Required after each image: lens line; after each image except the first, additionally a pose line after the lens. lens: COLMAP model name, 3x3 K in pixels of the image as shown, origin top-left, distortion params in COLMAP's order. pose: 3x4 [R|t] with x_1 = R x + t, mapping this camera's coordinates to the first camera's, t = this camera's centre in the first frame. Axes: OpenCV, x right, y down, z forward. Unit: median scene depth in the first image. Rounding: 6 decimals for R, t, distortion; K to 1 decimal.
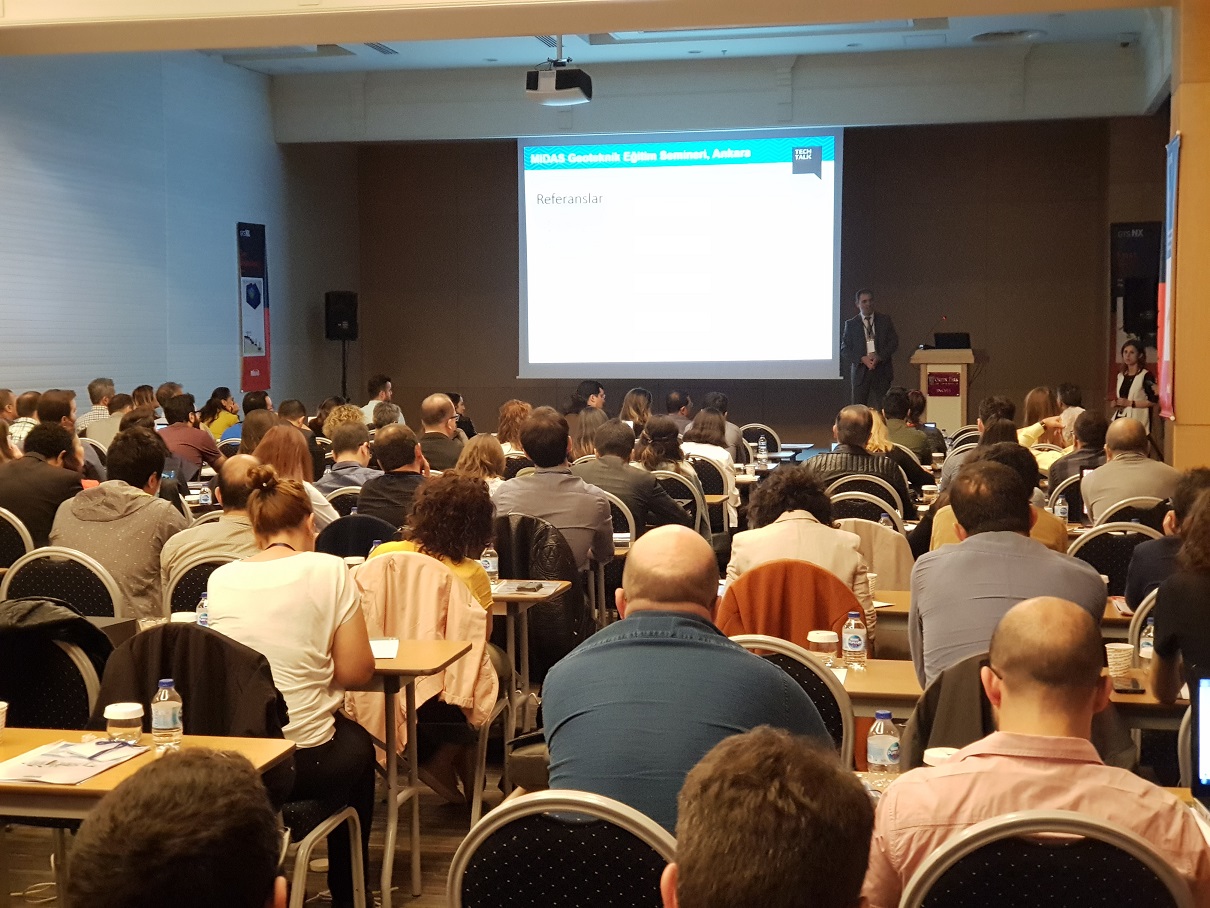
lens RADIAL K [[1806.6, 0, 598.9], [0, 1806.6, 452.2], [0, 0, 1]] dist [0.087318, 0.000000]
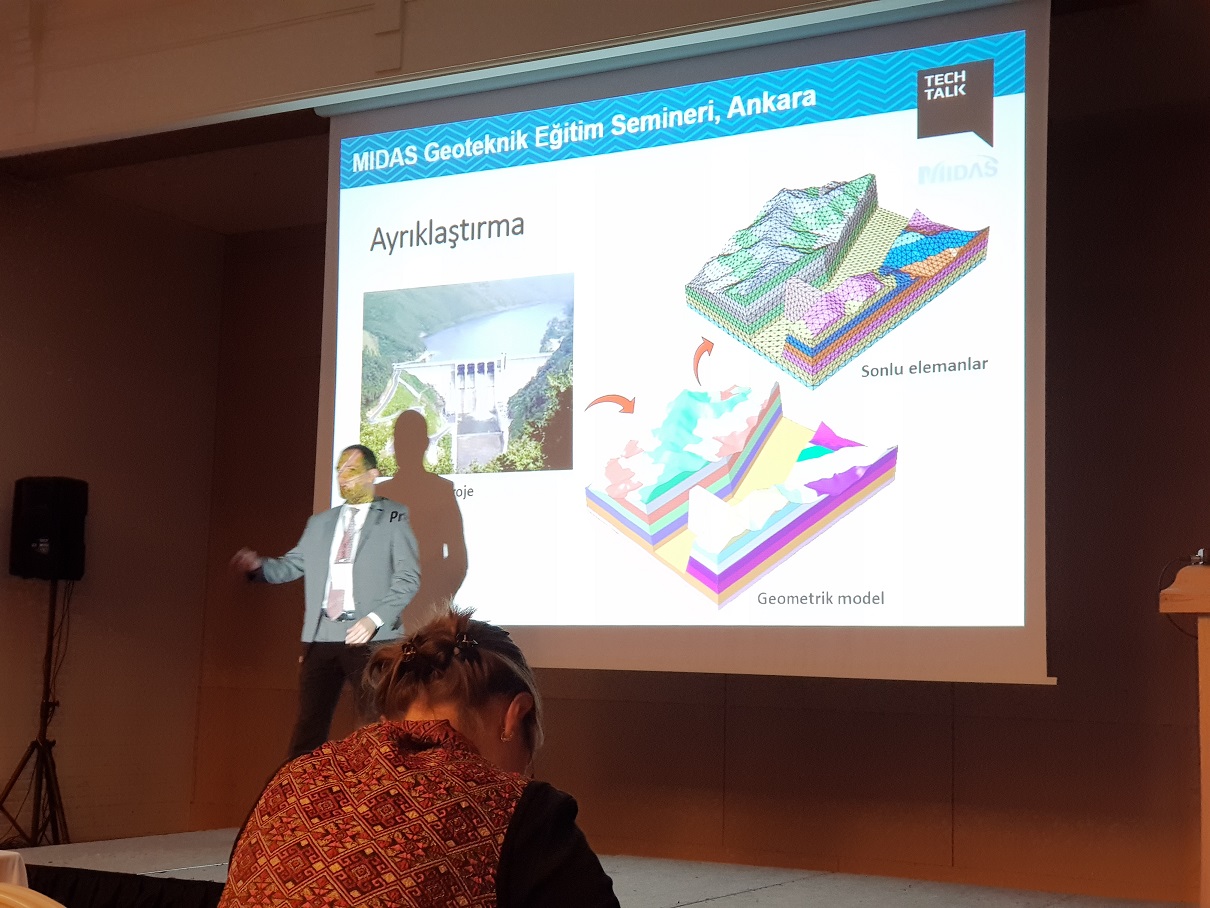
lens RADIAL K [[1806.6, 0, 608.9], [0, 1806.6, 458.6], [0, 0, 1]] dist [0.087318, 0.000000]
pose [[0.958661, -0.005089, -0.284504, 0.151607], [-0.045813, 0.984036, -0.171973, -0.018018], [0.280837, 0.177898, 0.943124, 0.627205]]
